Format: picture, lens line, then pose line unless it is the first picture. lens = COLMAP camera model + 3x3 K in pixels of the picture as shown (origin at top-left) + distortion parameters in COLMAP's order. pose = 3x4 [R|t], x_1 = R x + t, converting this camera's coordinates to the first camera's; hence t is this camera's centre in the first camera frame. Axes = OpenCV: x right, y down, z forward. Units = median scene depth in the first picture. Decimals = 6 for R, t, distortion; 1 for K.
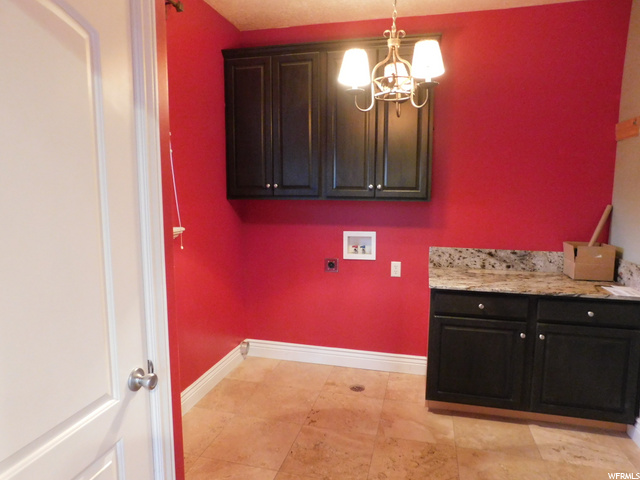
lens RADIAL K [[422.8, 0, 320.0], [0, 422.8, 240.0], [0, 0, 1]] dist [-0.072335, 0.053122]
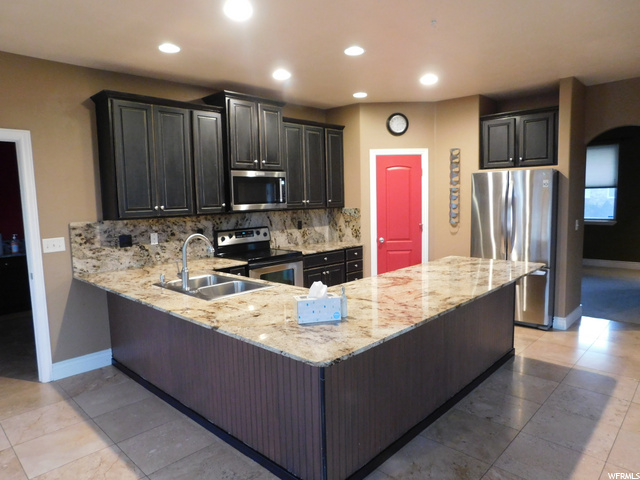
lens RADIAL K [[422.8, 0, 320.0], [0, 422.8, 240.0], [0, 0, 1]] dist [-0.072335, 0.053122]
pose [[0.485157, -0.106640, 0.867900, -0.724672], [0.151574, 0.987767, 0.036638, -0.005384], [-0.861190, 0.113776, 0.495386, -0.009894]]
